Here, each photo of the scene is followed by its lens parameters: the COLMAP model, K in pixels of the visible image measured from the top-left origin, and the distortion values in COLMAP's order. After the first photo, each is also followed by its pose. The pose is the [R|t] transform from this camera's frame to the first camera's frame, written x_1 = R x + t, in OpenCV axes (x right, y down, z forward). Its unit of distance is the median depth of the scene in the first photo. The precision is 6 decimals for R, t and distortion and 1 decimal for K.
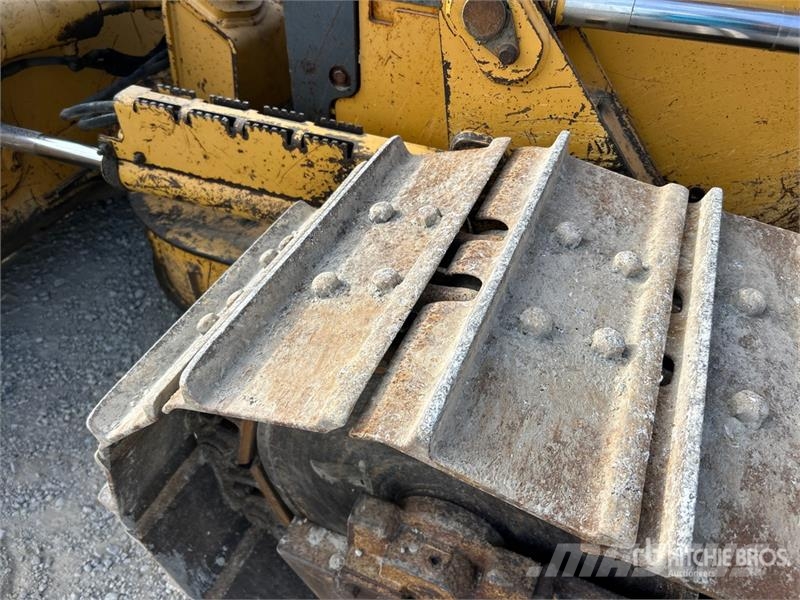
lens RADIAL K [[651.5, 0, 400.0], [0, 651.5, 300.0], [0, 0, 1]] dist [0.001917, 0.000304]
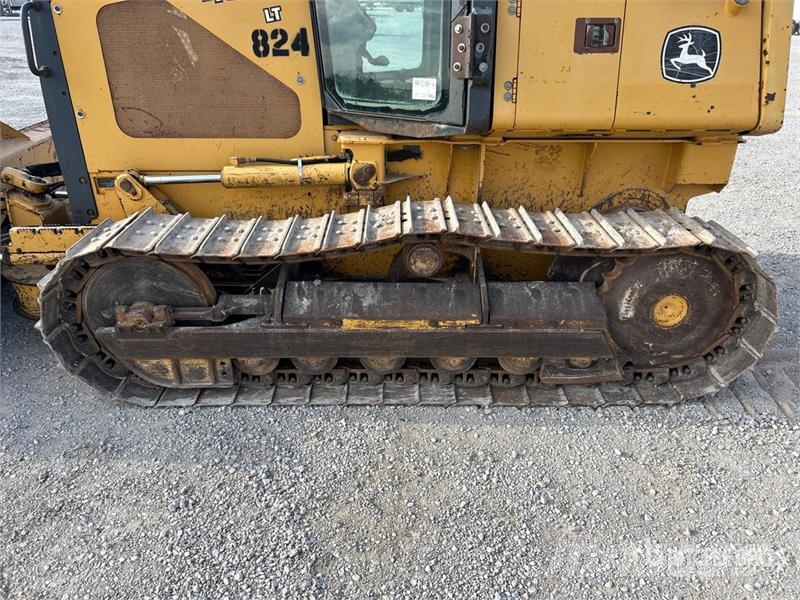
lens RADIAL K [[615.8, 0, 408.0], [0, 615.8, 308.4], [0, 0, 1]] dist [0.063933, -0.078374]
pose [[0.914335, -0.200879, 0.351625, 0.160966], [0.285370, 0.935684, -0.207507, 1.179129], [-0.287326, 0.290074, 0.912853, -2.099584]]
